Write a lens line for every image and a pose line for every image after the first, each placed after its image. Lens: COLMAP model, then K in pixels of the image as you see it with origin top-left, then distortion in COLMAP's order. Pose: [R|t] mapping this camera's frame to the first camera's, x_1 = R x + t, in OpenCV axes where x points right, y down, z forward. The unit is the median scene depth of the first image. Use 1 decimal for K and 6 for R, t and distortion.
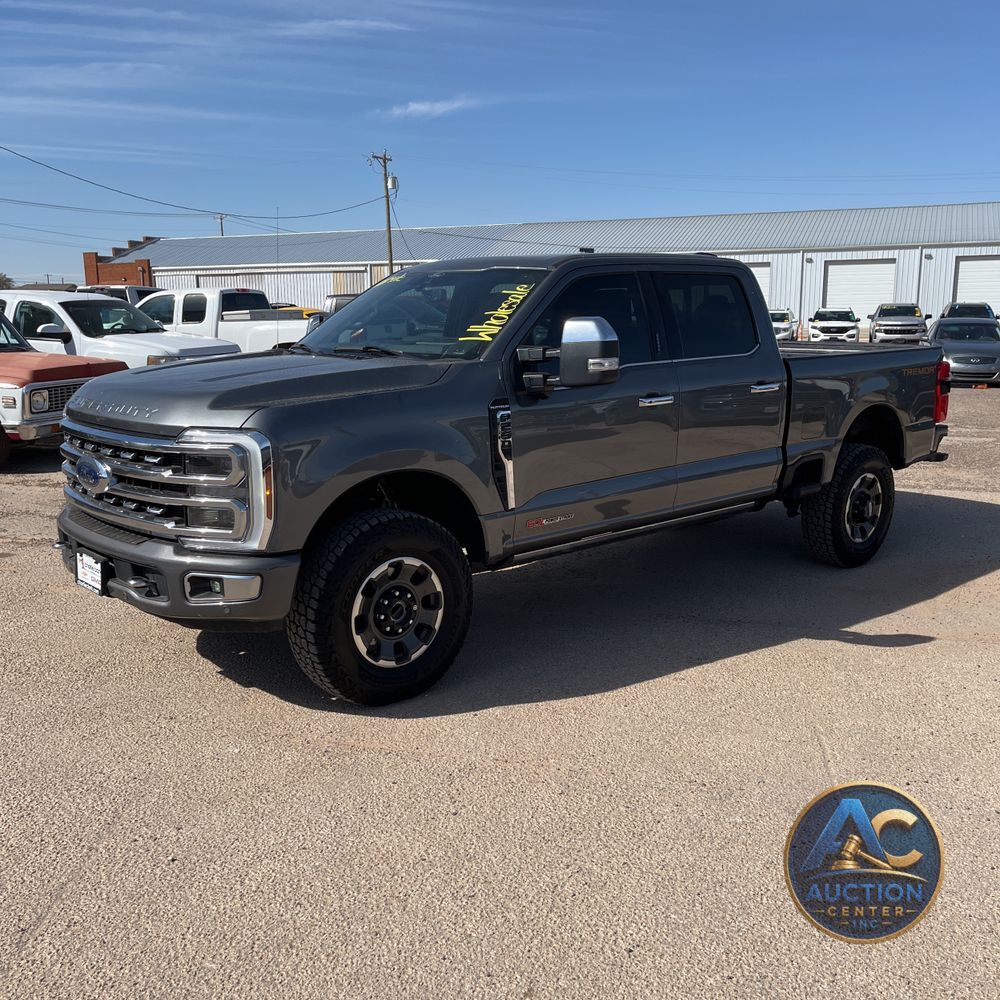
lens RADIAL K [[1020.1, 0, 498.9], [0, 1020.1, 510.9], [0, 0, 1]] dist [0.032341, 0.000000]
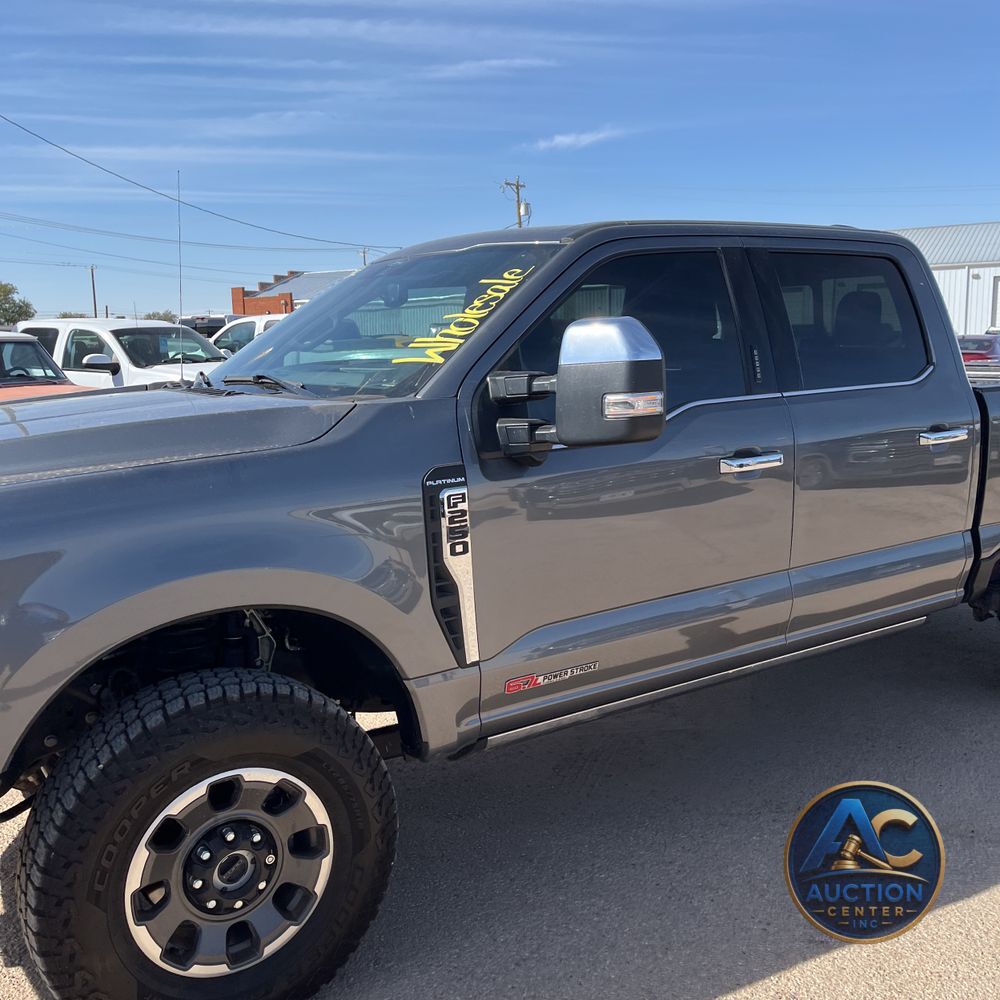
lens RADIAL K [[1020.1, 0, 492.2], [0, 1020.1, 502.4], [0, 0, 1]] dist [0.032341, 0.000000]
pose [[0.989549, 0.007914, -0.143980, 0.088863], [-0.012855, 0.999359, -0.033422, -0.061670], [0.143624, 0.034923, 0.989016, 0.388147]]
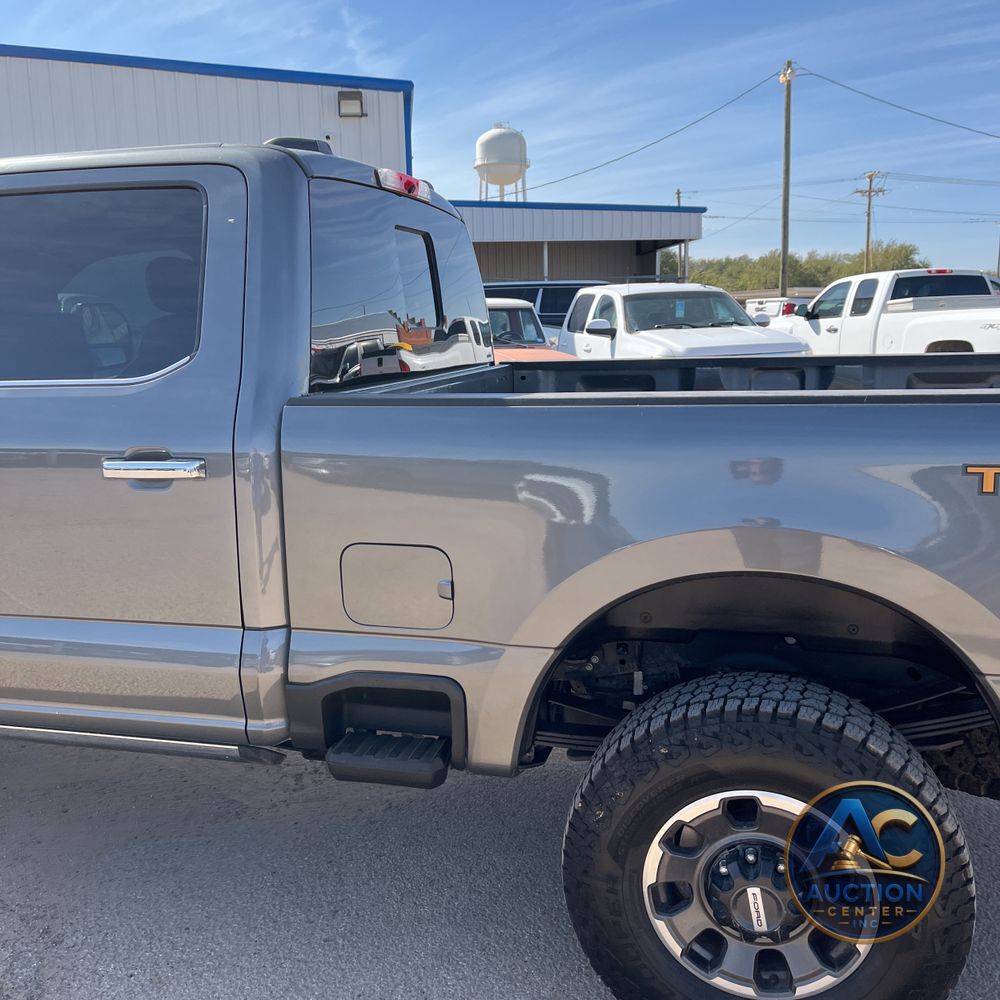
lens RADIAL K [[1020.1, 0, 483.3], [0, 1020.1, 512.6], [0, 0, 1]] dist [0.032341, 0.000000]
pose [[0.546404, 0.150854, -0.823824, 0.705366], [-0.145301, 0.985803, 0.084143, -0.168001], [0.824821, 0.073727, 0.560566, 0.961615]]
